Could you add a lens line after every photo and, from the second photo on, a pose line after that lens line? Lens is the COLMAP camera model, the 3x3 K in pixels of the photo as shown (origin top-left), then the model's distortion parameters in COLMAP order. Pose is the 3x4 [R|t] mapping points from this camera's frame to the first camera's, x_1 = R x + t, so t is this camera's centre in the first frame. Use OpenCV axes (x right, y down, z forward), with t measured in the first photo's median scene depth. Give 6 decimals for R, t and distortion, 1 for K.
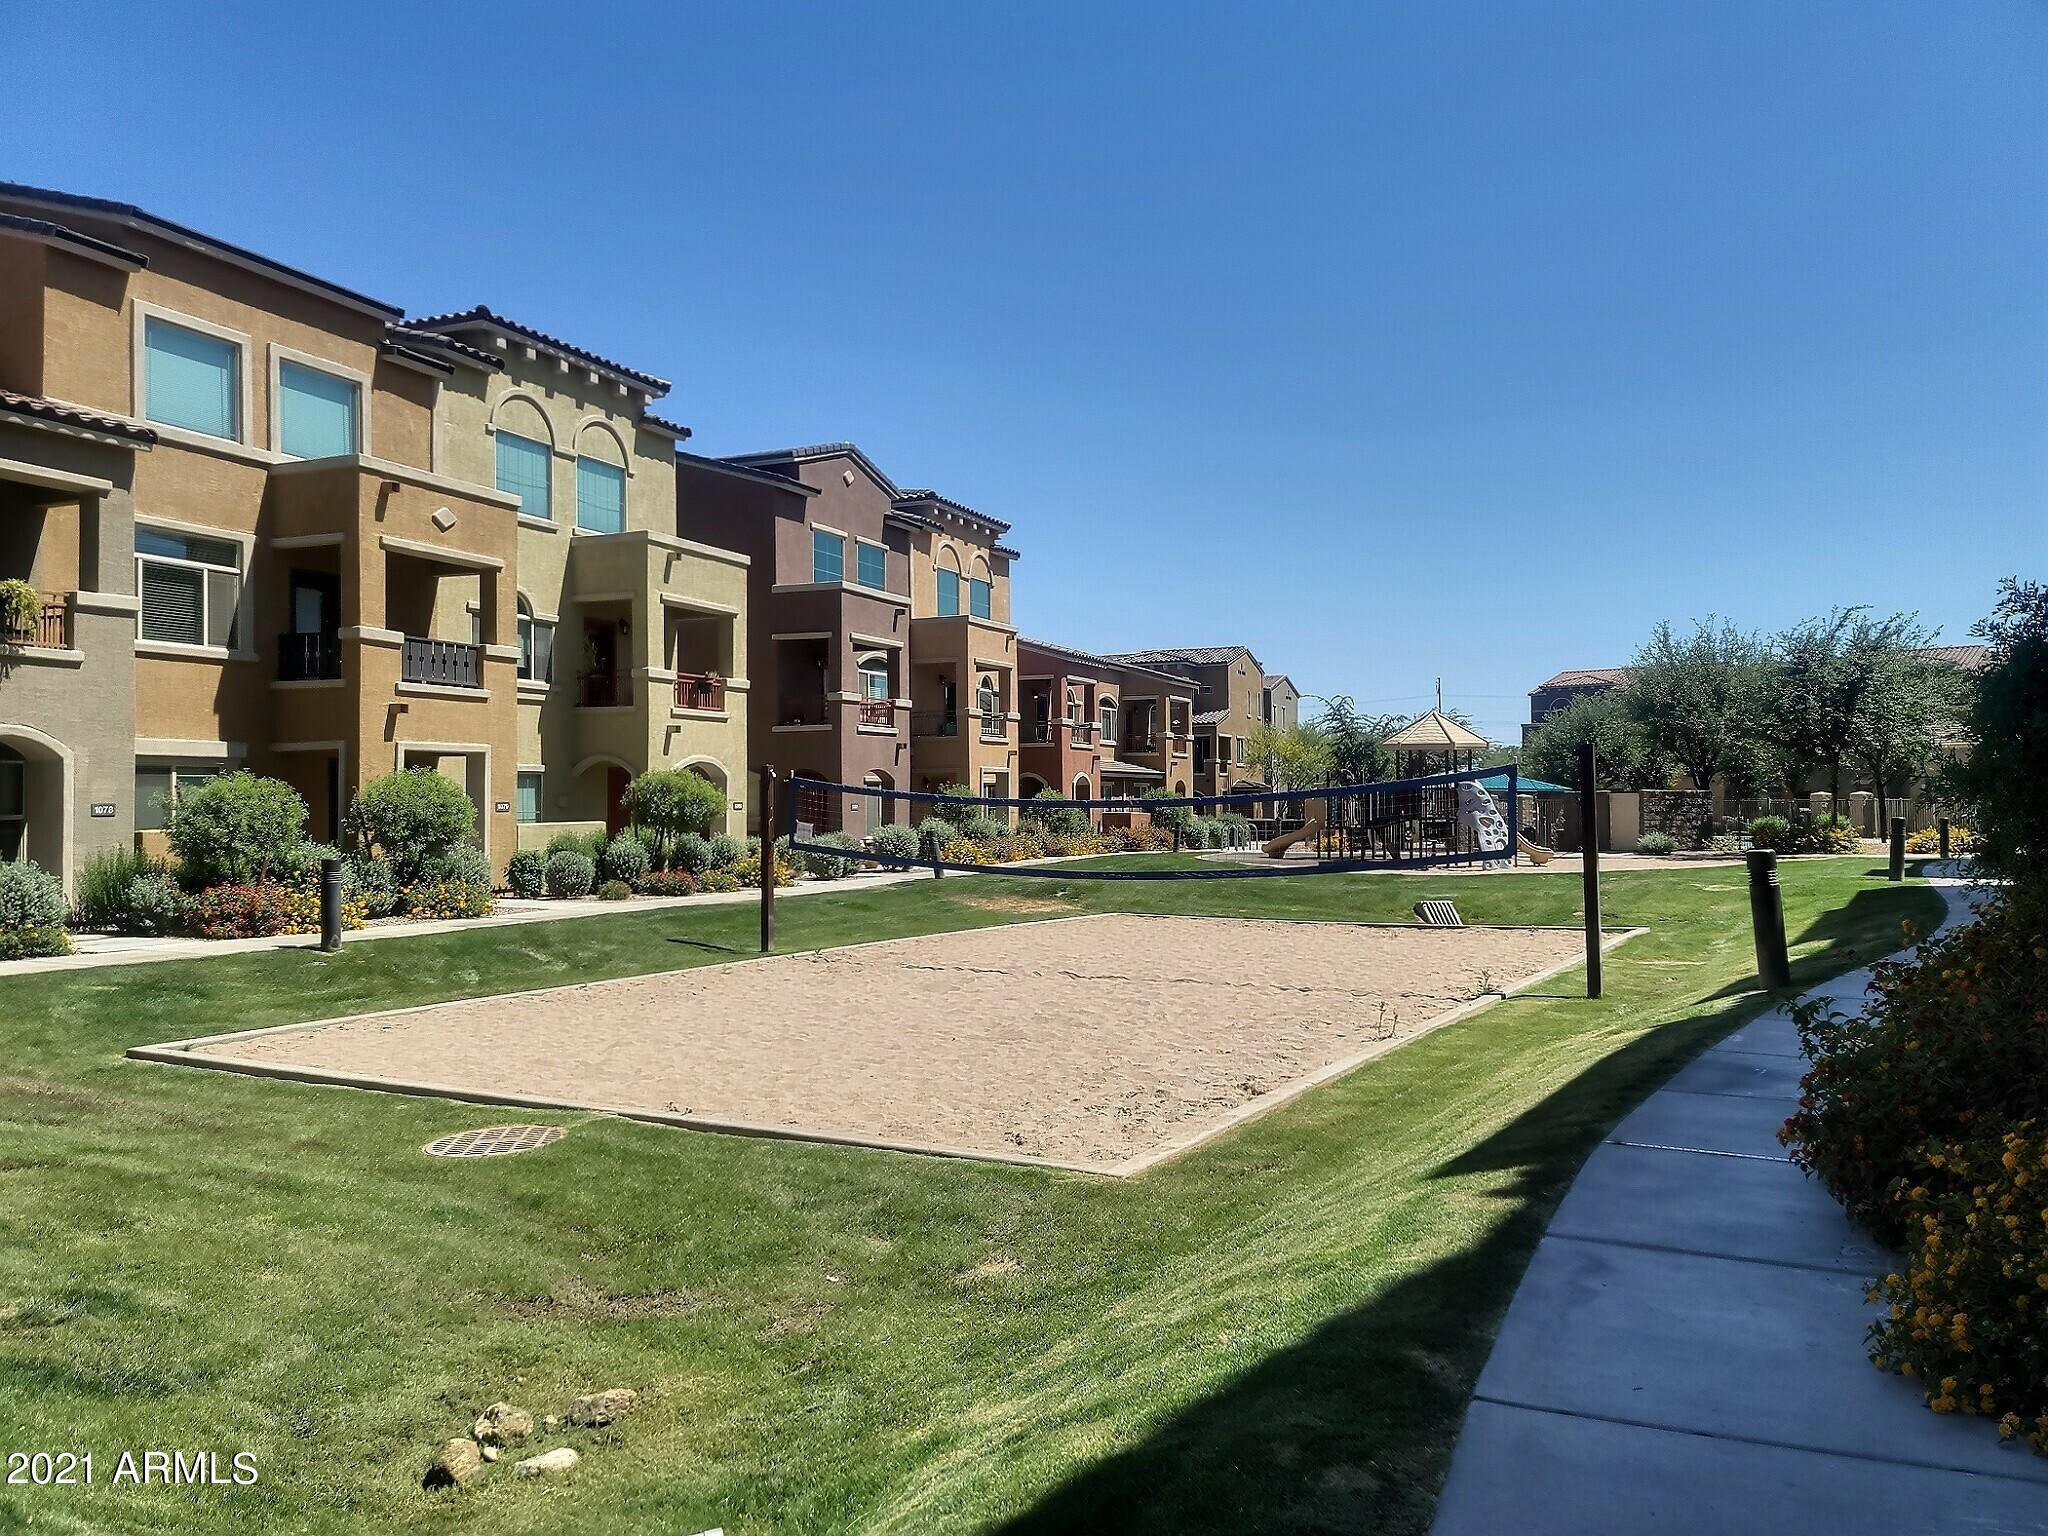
lens RADIAL K [[1442.0, 0, 1029.4], [0, 1442.0, 774.0], [0, 0, 1]] dist [0.049588, -0.010173]
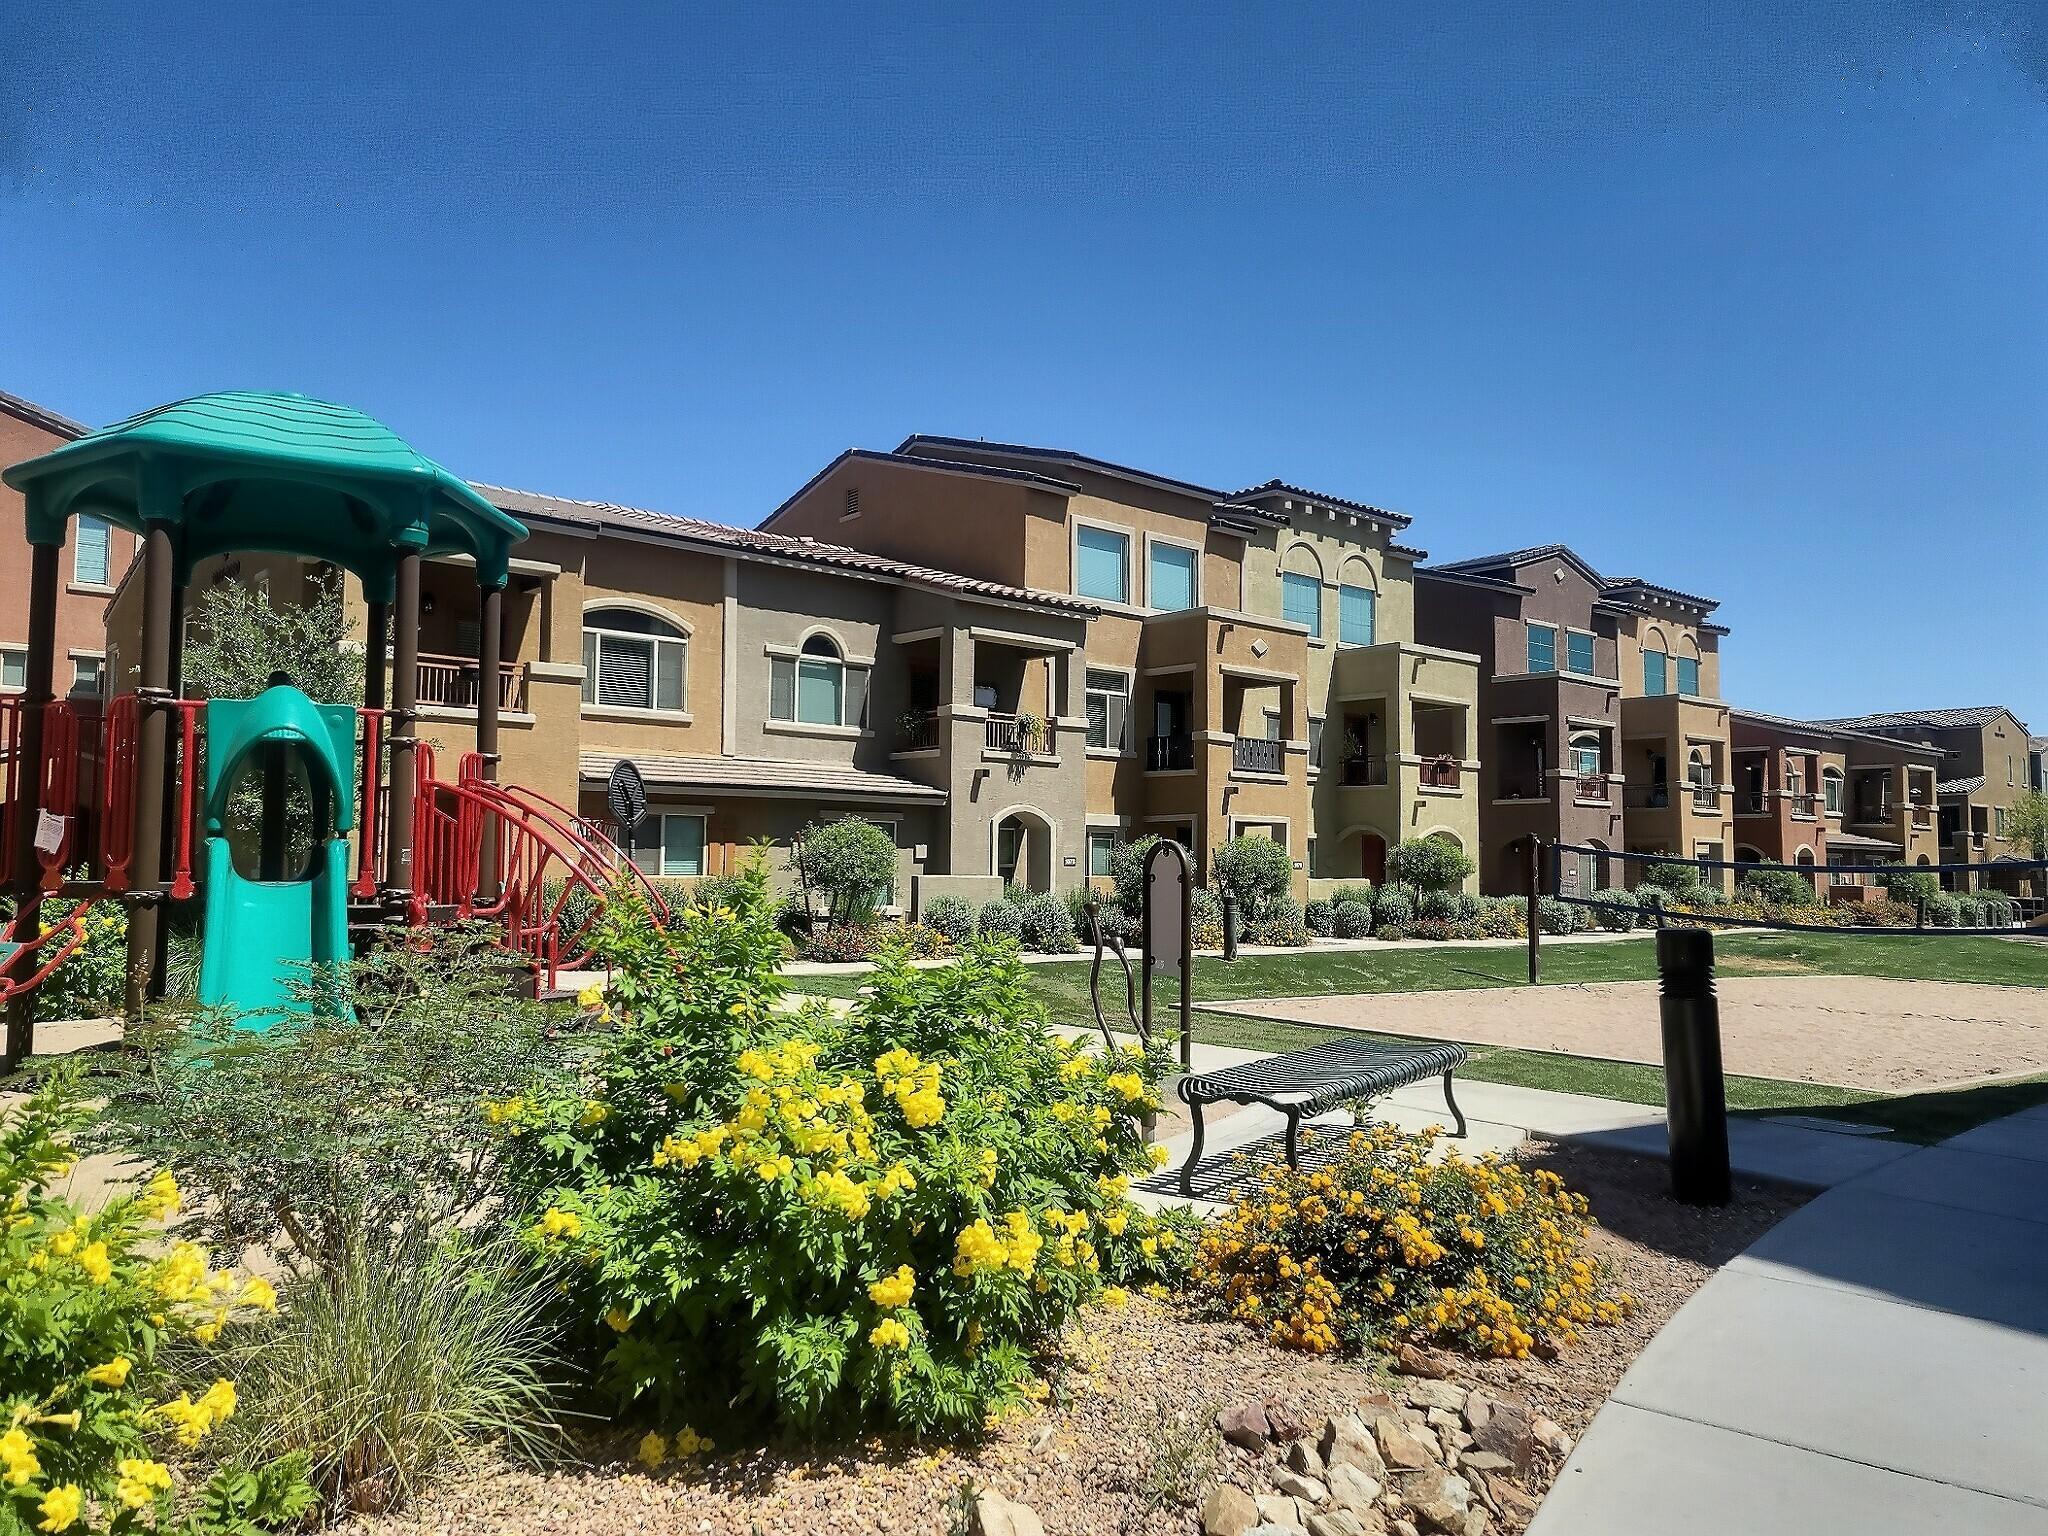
lens RADIAL K [[1442.0, 0, 1024.7], [0, 1442.0, 776.0], [0, 0, 1]] dist [0.049588, -0.010173]
pose [[0.903512, -0.013765, -0.428343, -0.027678], [-0.006576, 0.998921, -0.045972, 0.003336], [0.428513, 0.044354, 0.902446, -0.230755]]
